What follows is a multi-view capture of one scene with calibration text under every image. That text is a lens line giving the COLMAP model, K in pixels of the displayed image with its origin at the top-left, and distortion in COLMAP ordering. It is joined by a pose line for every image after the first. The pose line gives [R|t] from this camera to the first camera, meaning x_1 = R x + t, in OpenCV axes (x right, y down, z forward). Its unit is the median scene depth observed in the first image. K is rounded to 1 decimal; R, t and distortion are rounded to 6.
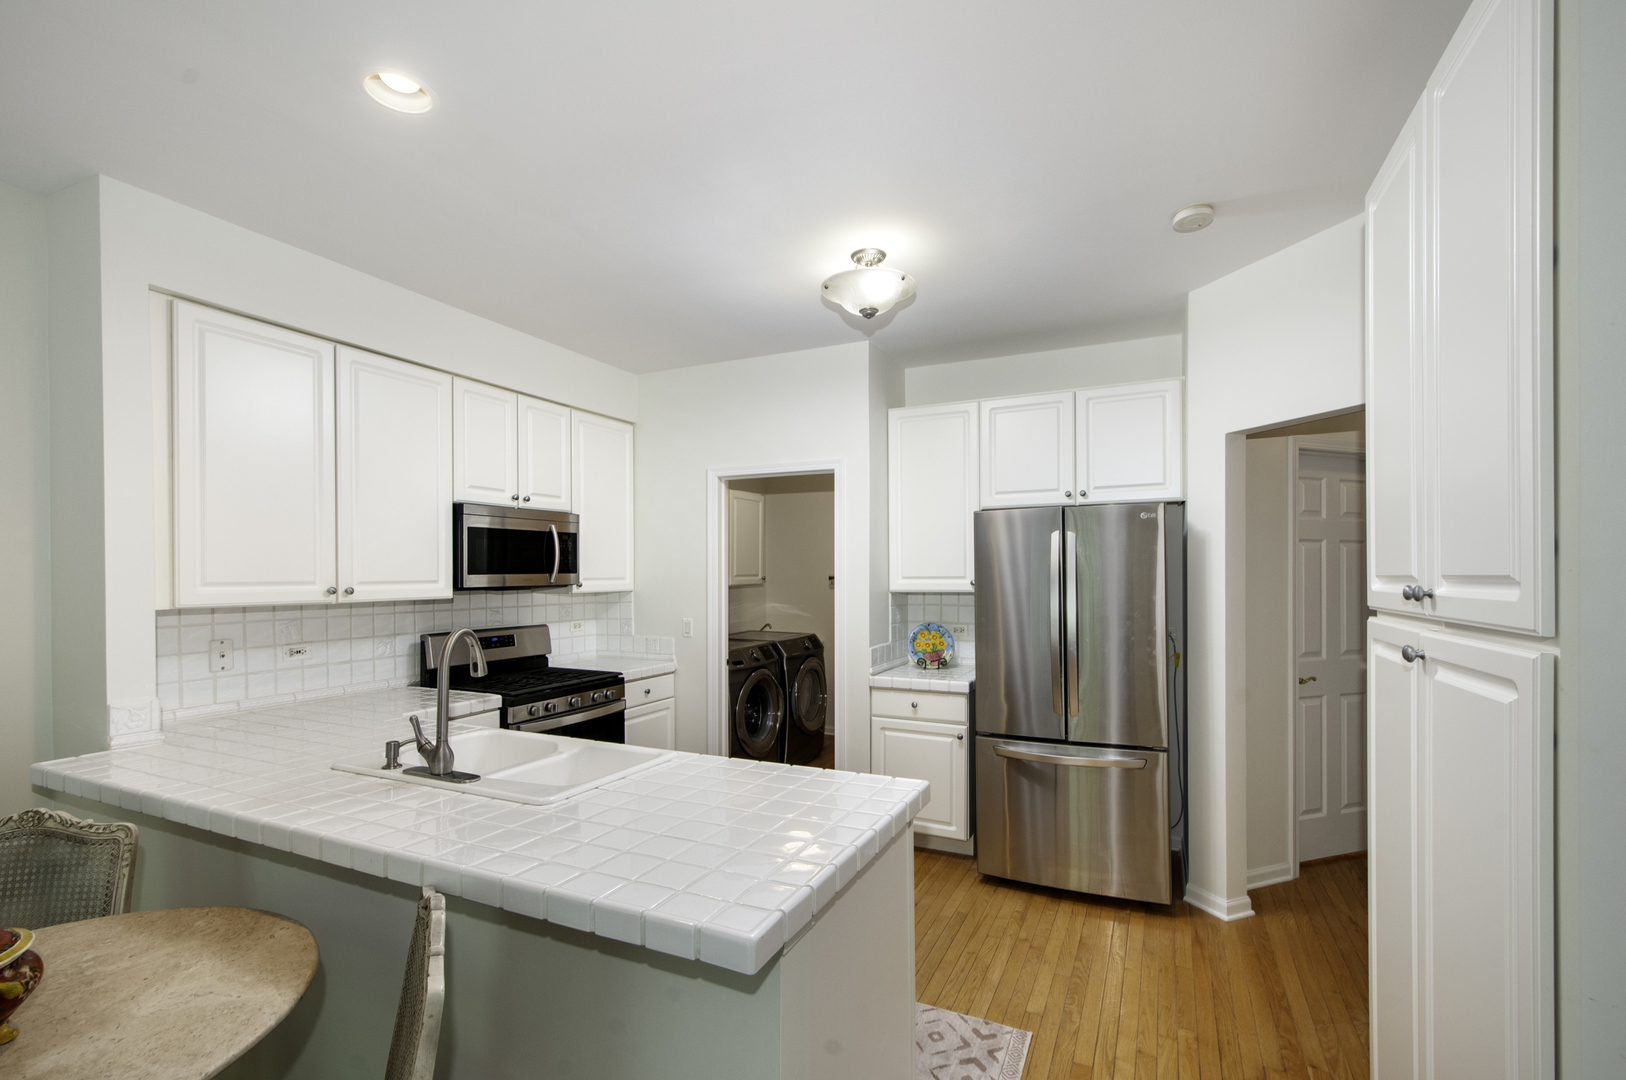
lens RADIAL K [[727.5, 0, 816.9], [0, 727.5, 571.5], [0, 0, 1]] dist [0.010527, 0.000204]
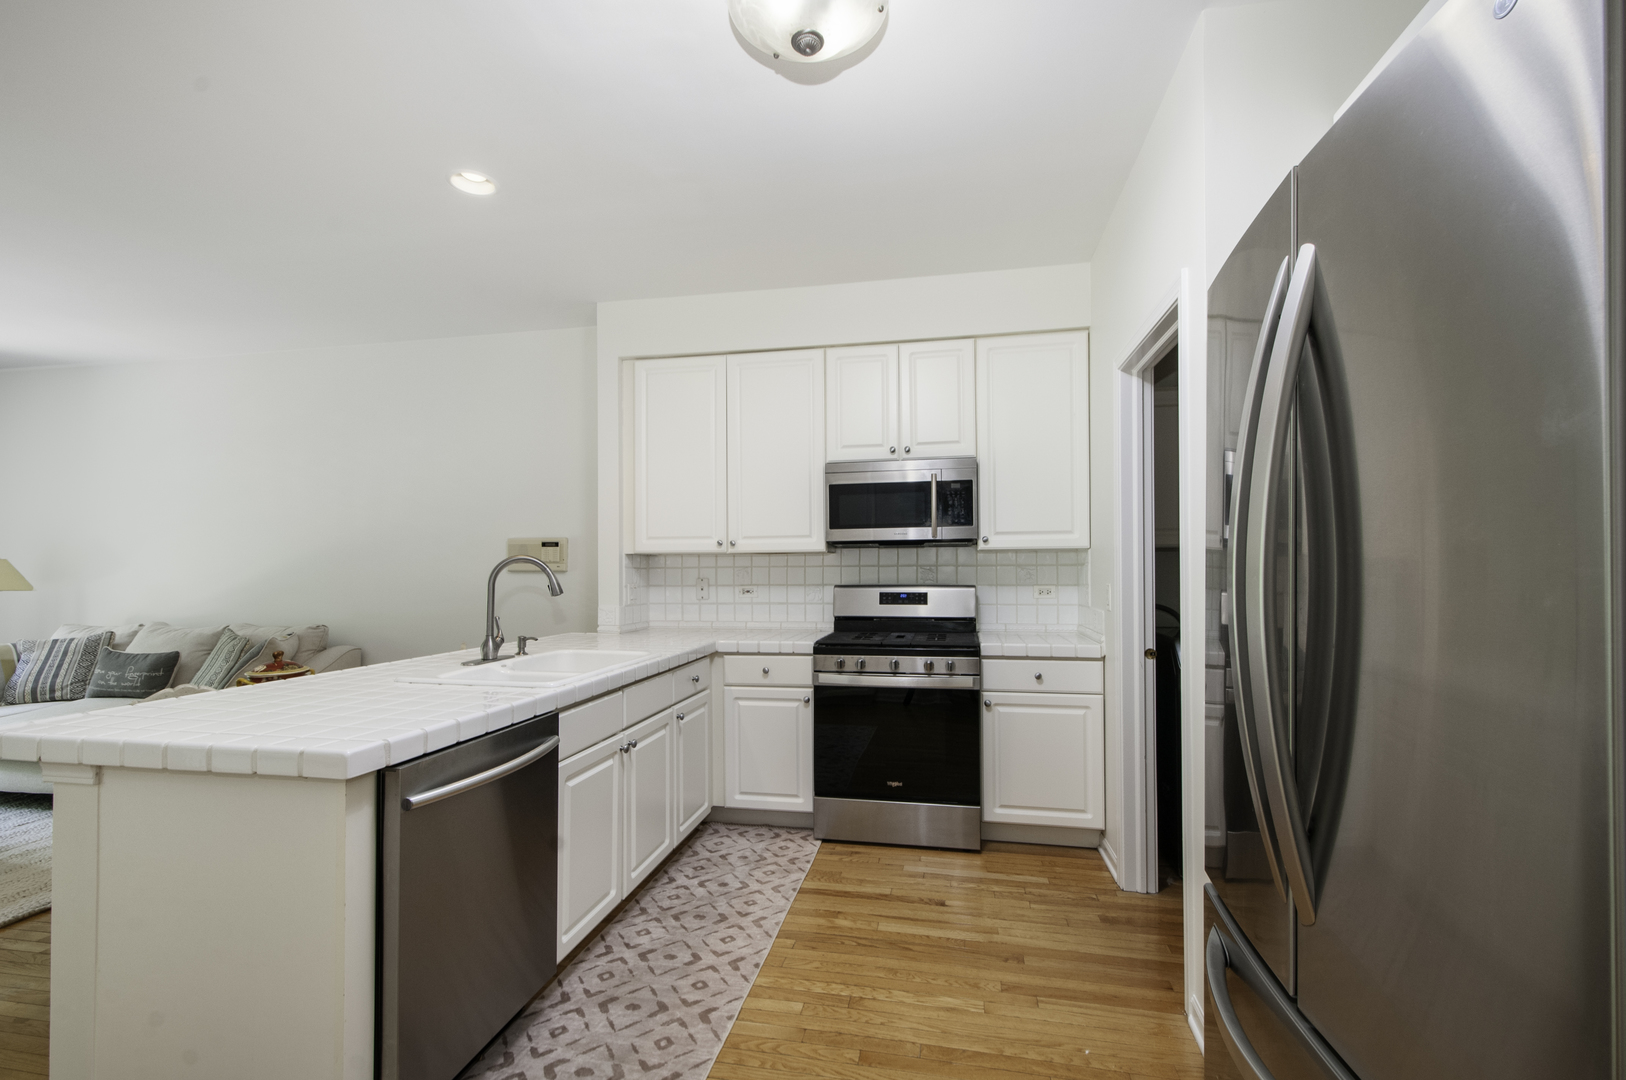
lens RADIAL K [[727.5, 0, 816.9], [0, 727.5, 571.5], [0, 0, 1]] dist [0.010527, 0.000204]
pose [[0.239901, 0.003673, -0.970790, 0.603565], [0.005015, 0.999975, 0.005023, 0.066009], [0.970784, -0.006074, 0.239877, 0.786495]]
